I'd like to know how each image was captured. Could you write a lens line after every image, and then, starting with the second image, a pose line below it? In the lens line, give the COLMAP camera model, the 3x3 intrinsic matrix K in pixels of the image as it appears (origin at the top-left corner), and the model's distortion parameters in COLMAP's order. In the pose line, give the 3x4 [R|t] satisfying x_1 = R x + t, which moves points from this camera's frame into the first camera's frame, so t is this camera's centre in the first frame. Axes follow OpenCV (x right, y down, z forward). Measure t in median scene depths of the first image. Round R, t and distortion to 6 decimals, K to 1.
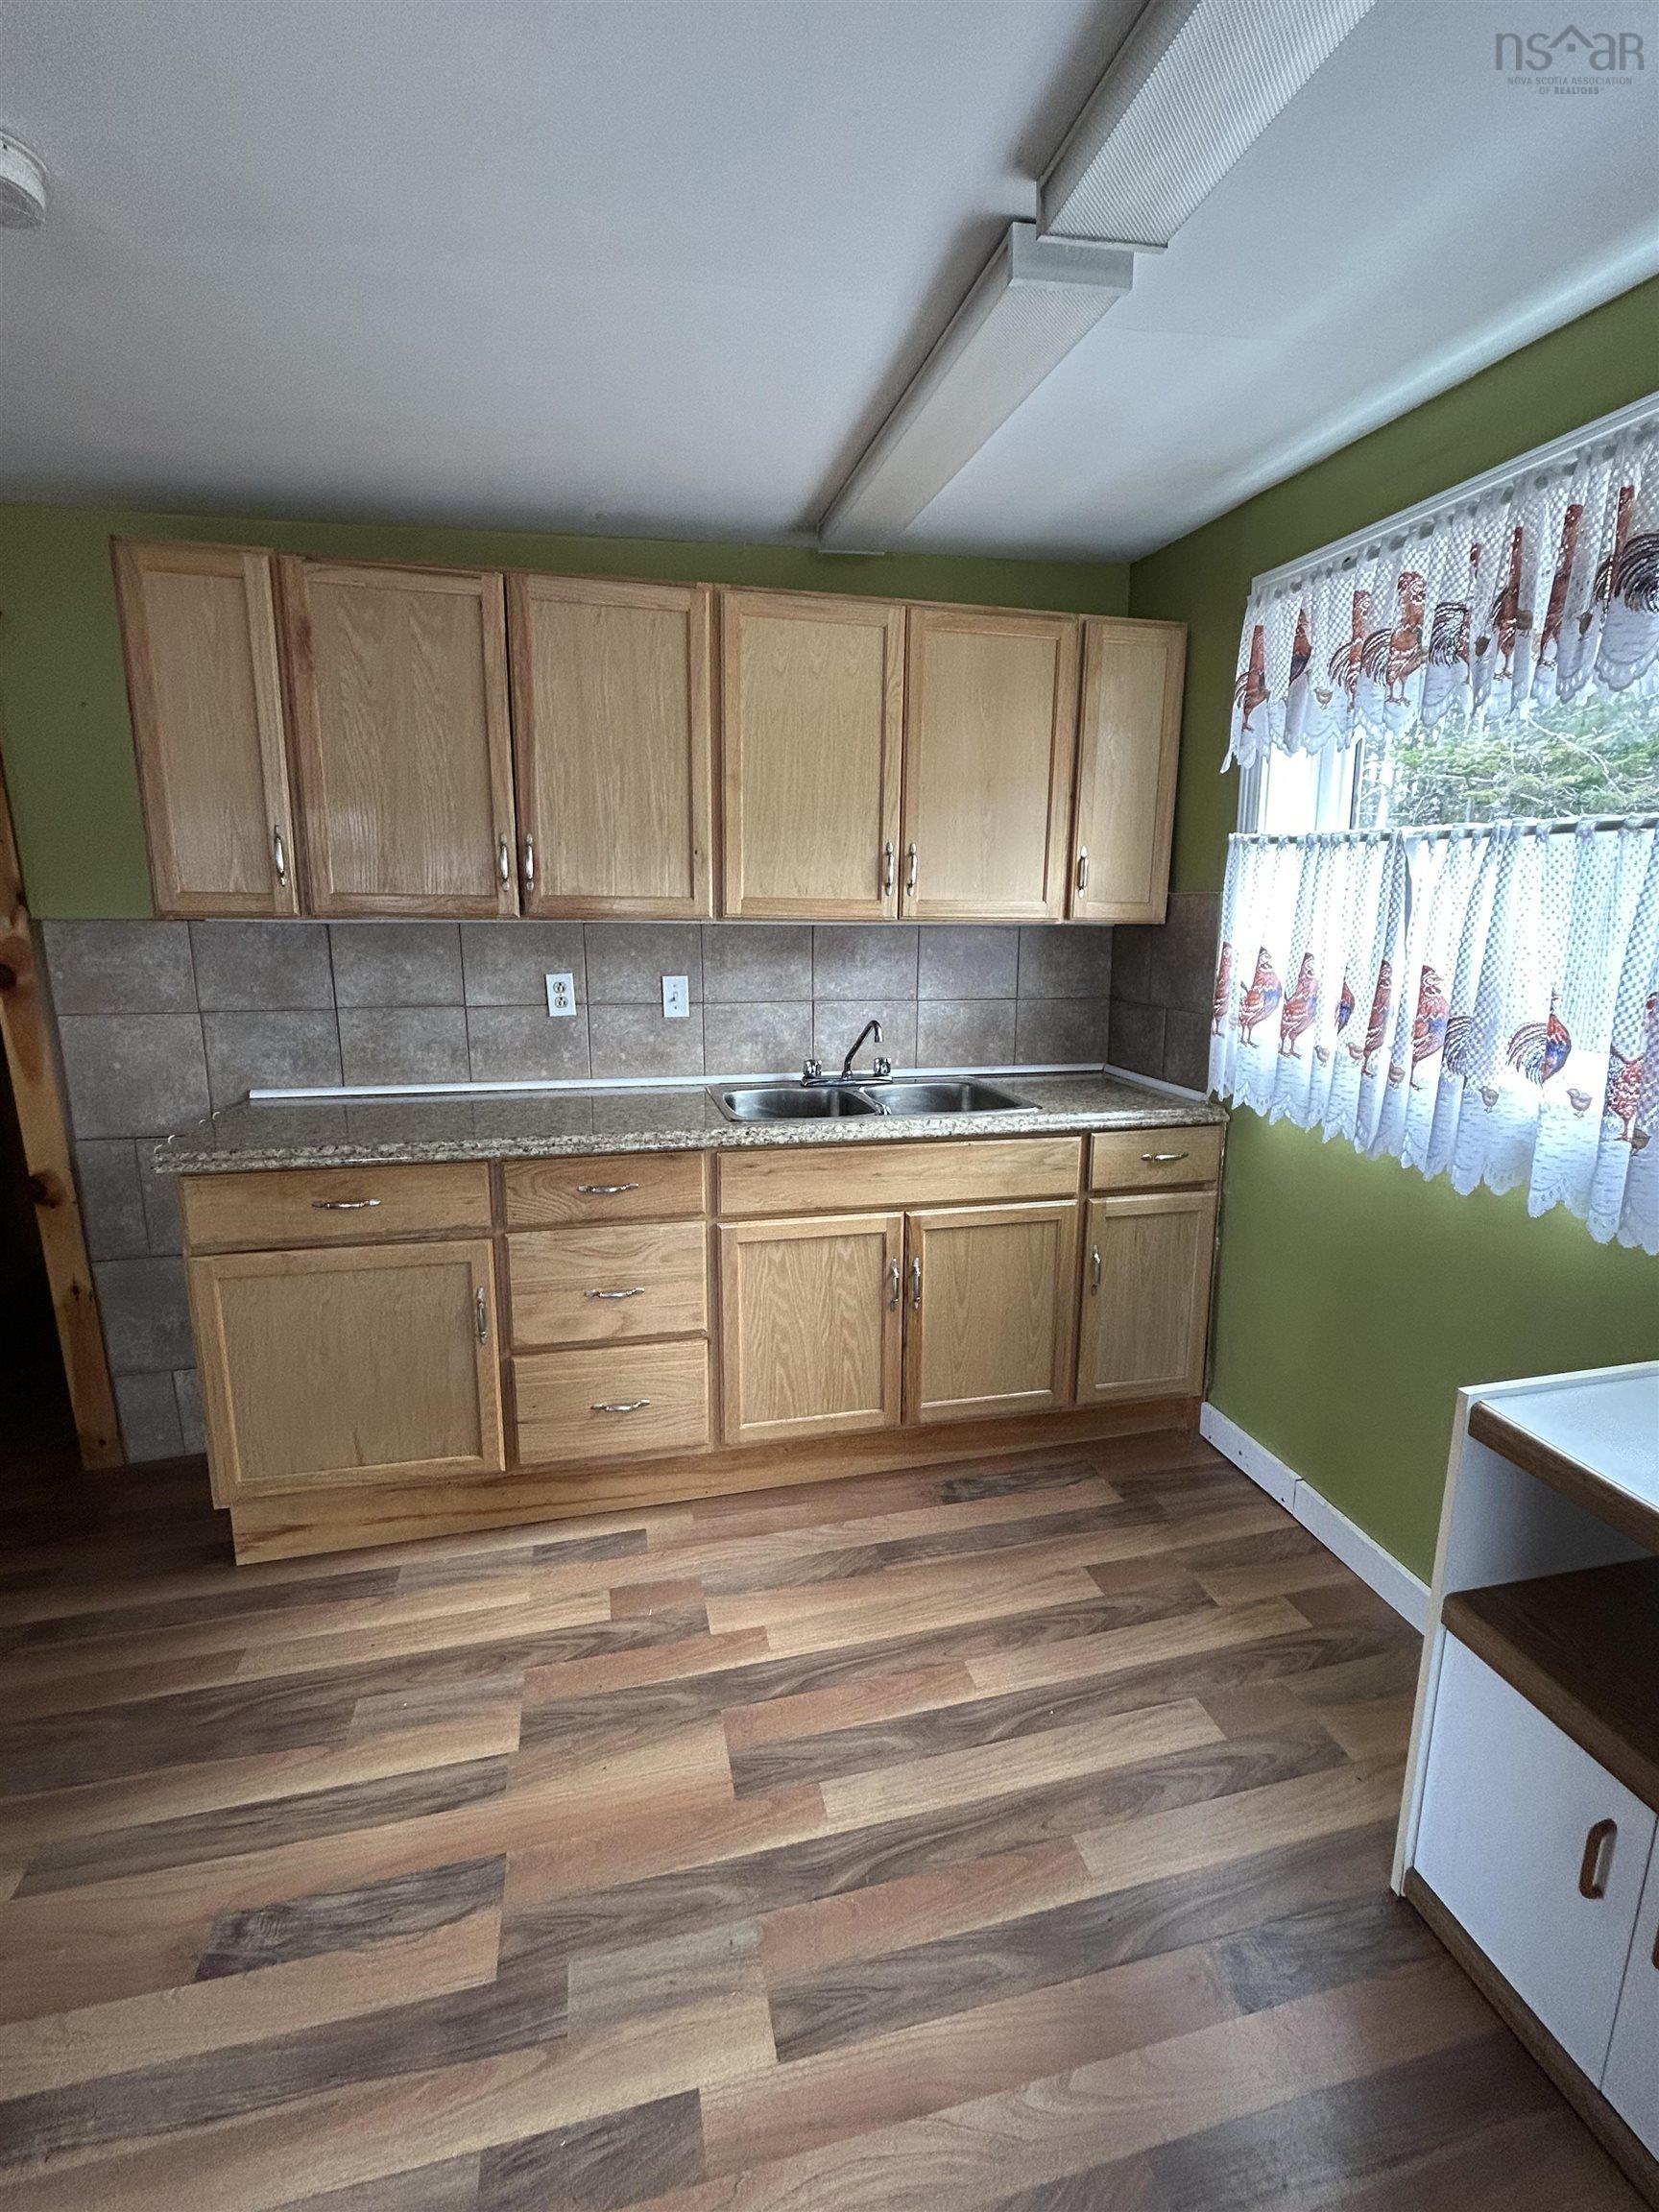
lens RADIAL K [[1005.1, 0, 830.8], [0, 1005.1, 1102.7], [0, 0, 1]] dist [0.004252, -0.000699]
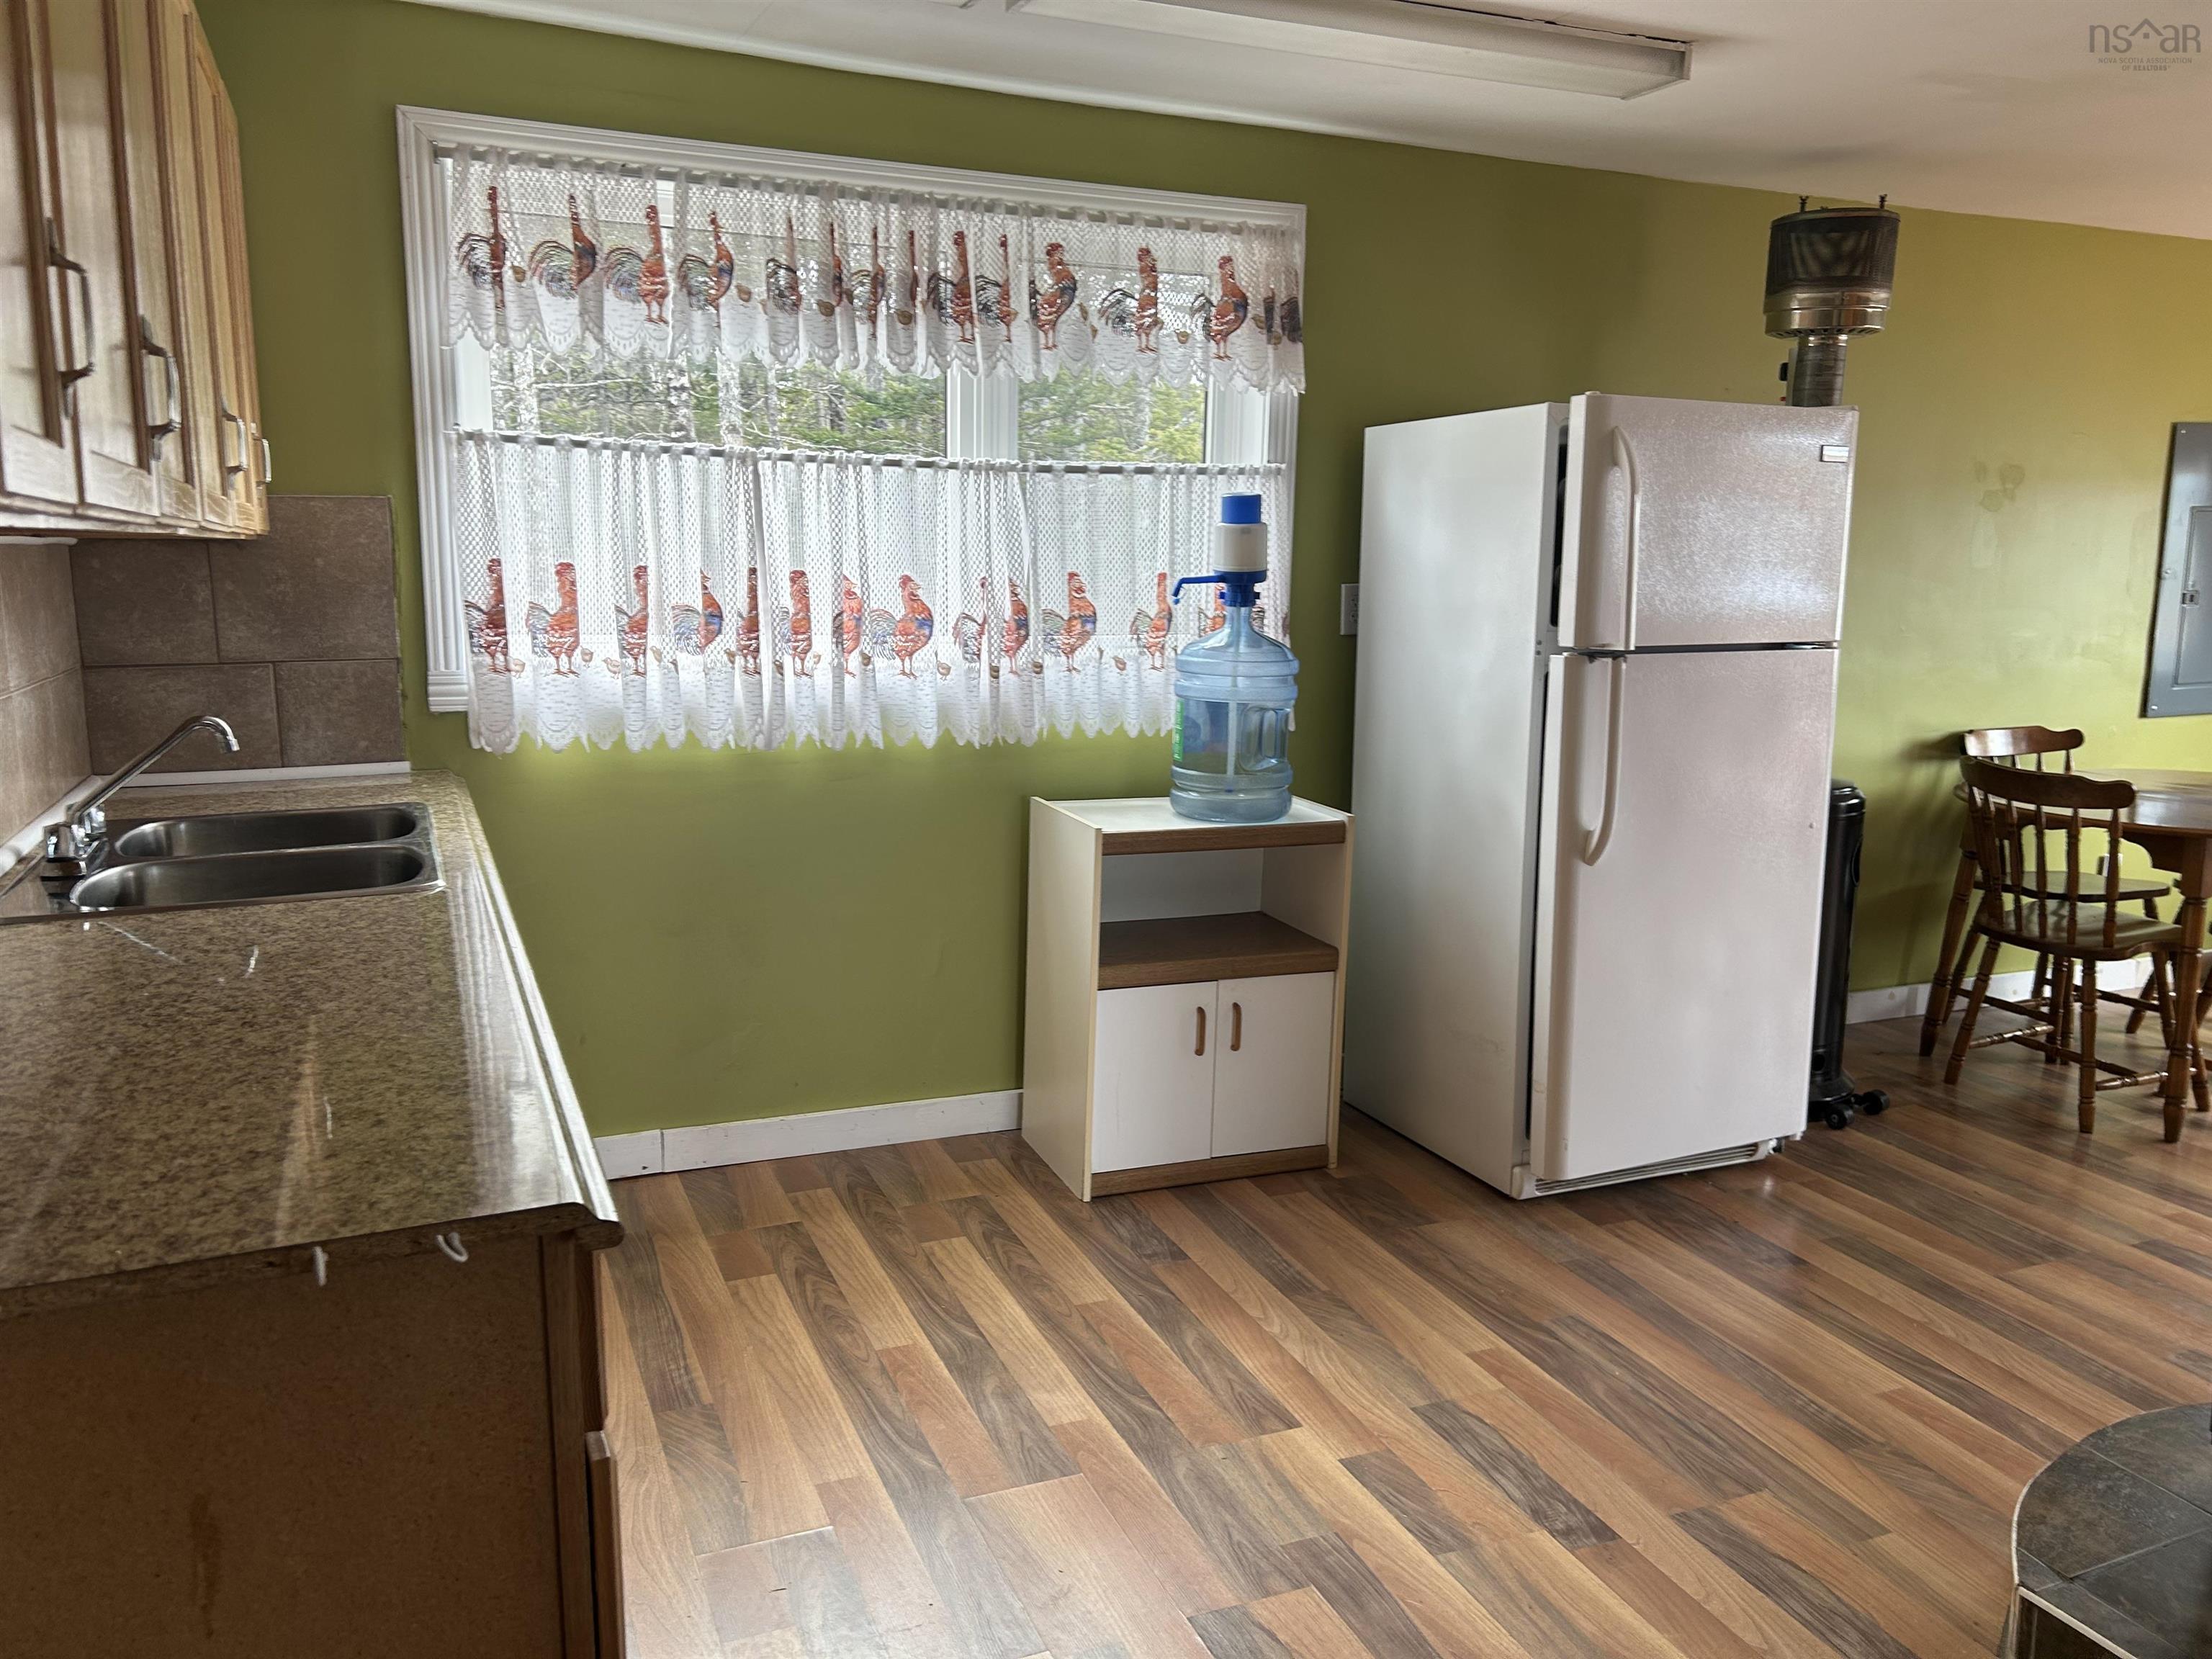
lens RADIAL K [[1644.3, 0, 1086.8], [0, 1644.3, 832.8], [0, 0, 1]] dist [0.047424, -0.054743]
pose [[-0.156705, -0.174289, 0.972146, -1.056901], [0.186224, 0.961436, 0.202387, -0.130484], [-0.969930, 0.212752, -0.118205, 0.752246]]
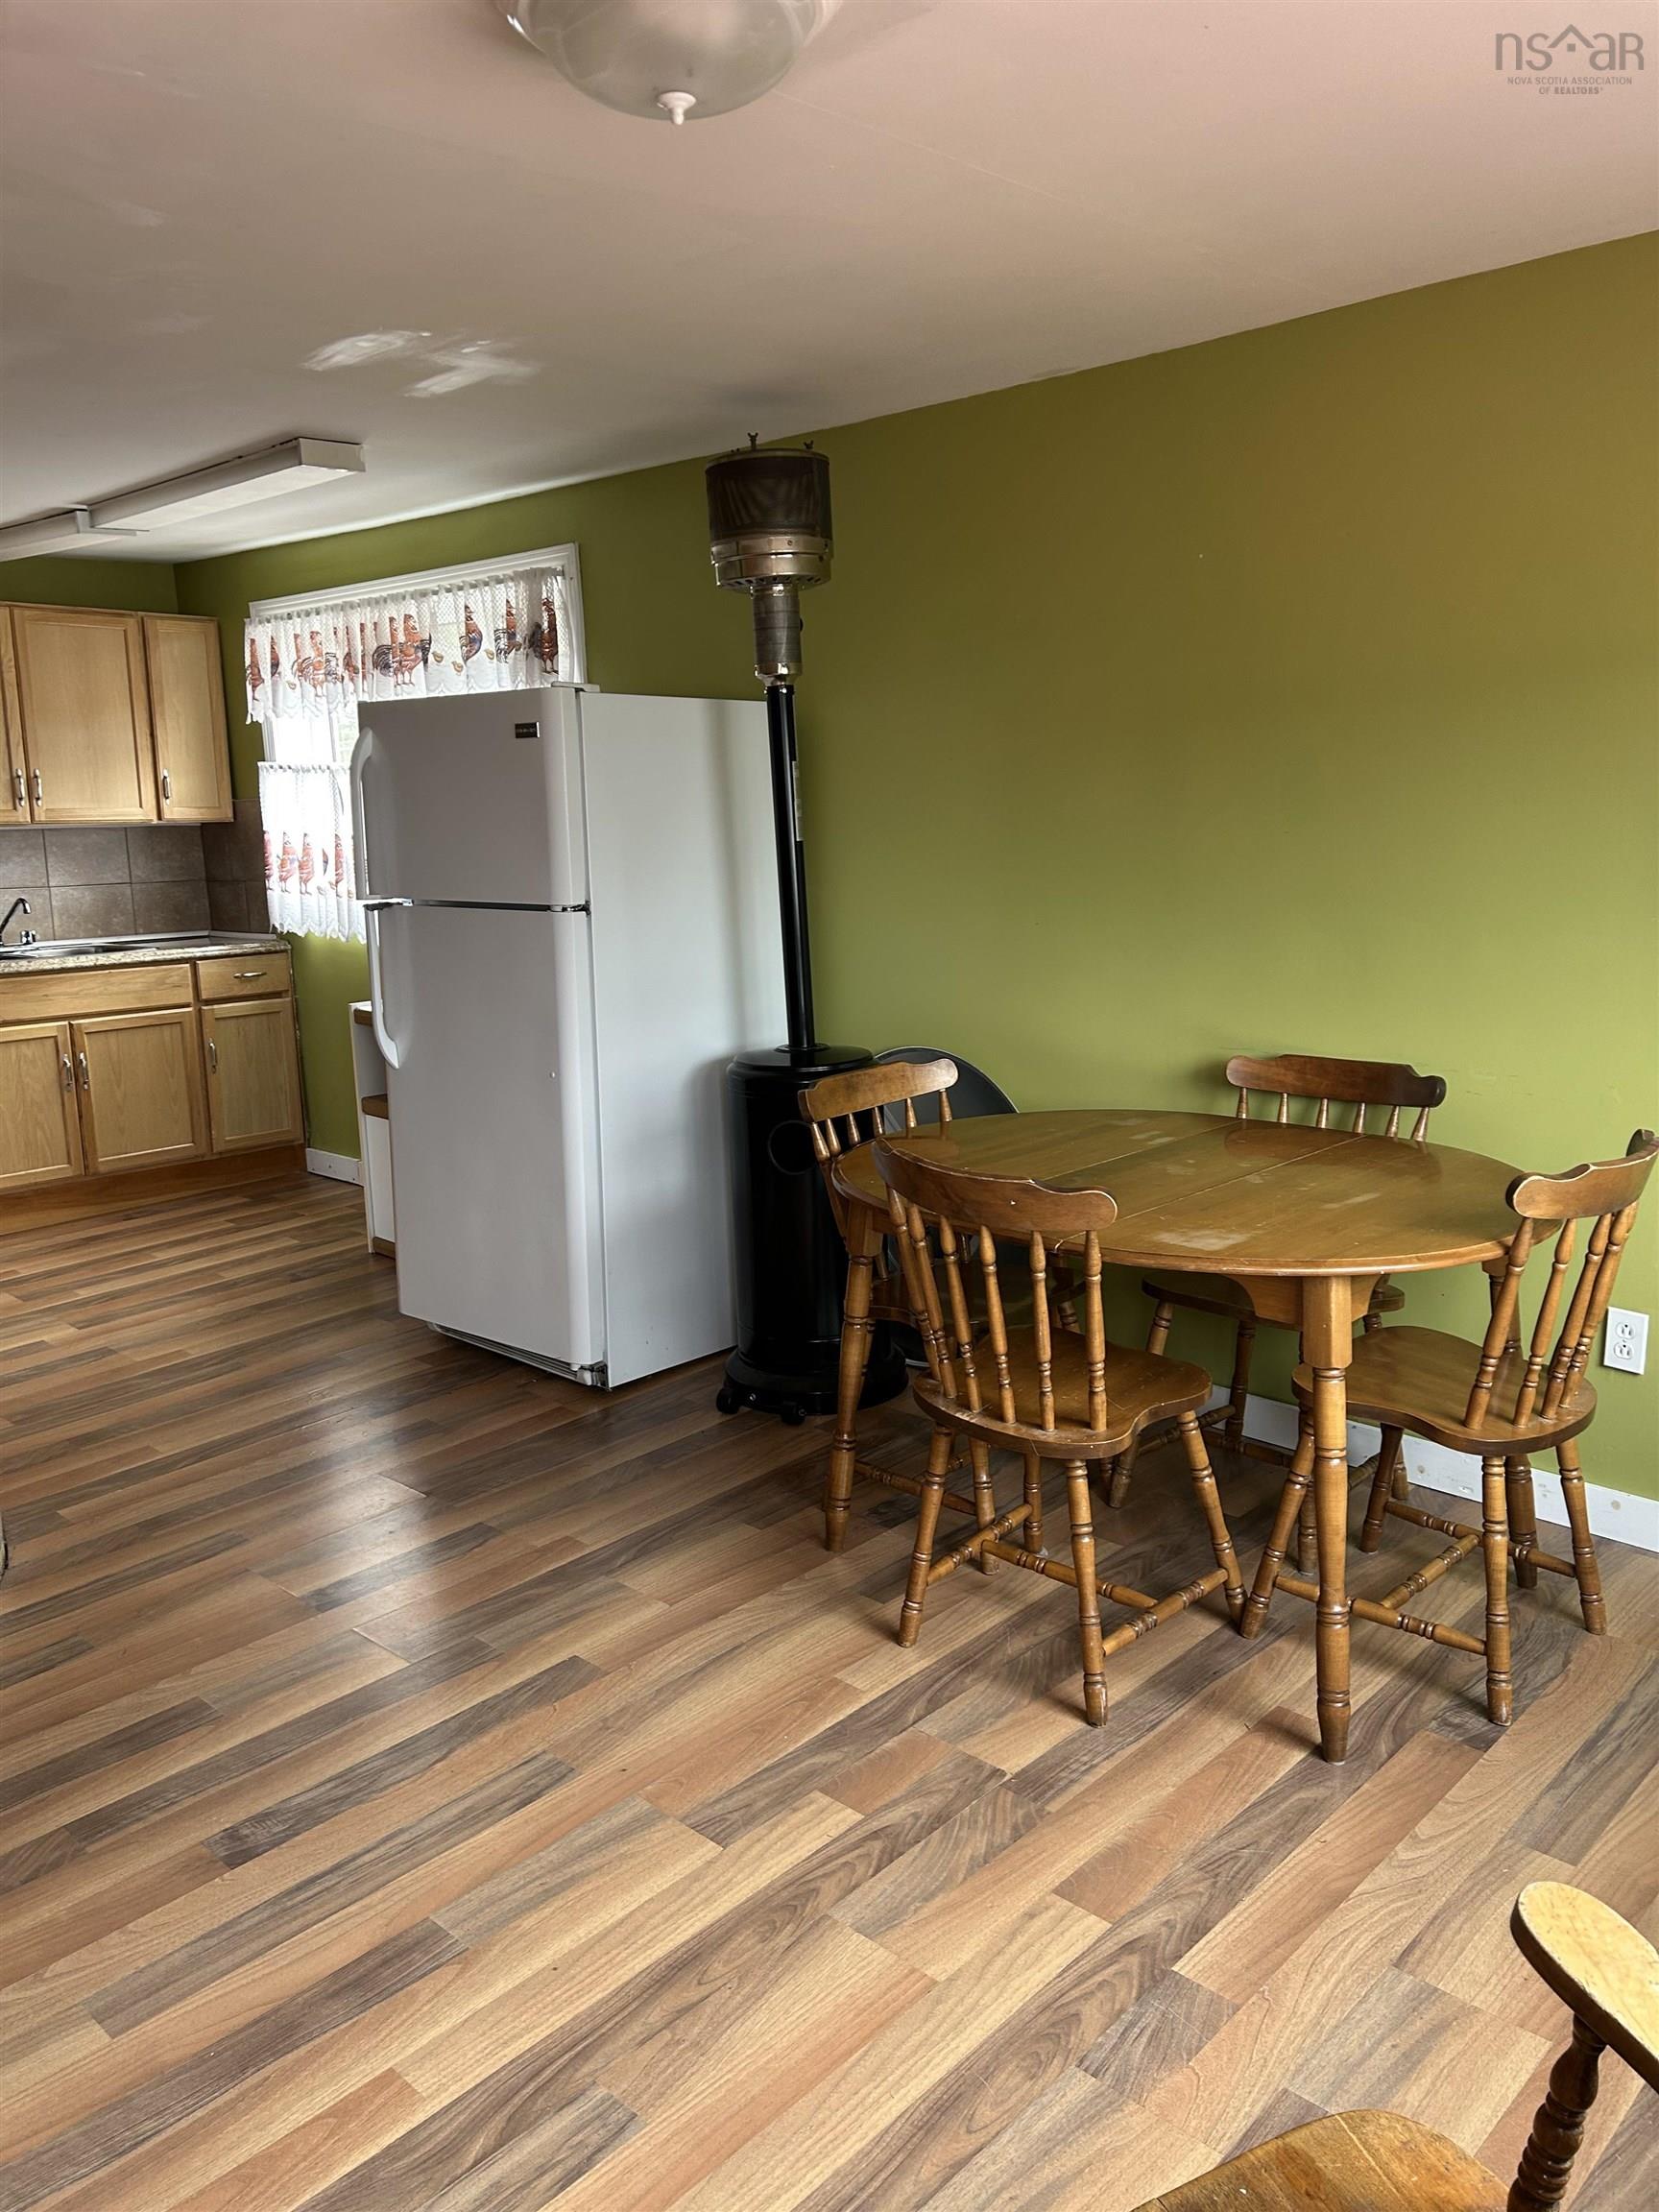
lens RADIAL K [[1644.3, 0, 809.8], [0, 1644.3, 1101.5], [0, 0, 1]] dist [0.047424, -0.054743]
pose [[0.842655, -0.120823, 0.524723, -0.304589], [0.133318, 0.990973, 0.014087, 0.343388], [-0.521689, 0.058084, 0.851156, -1.650205]]
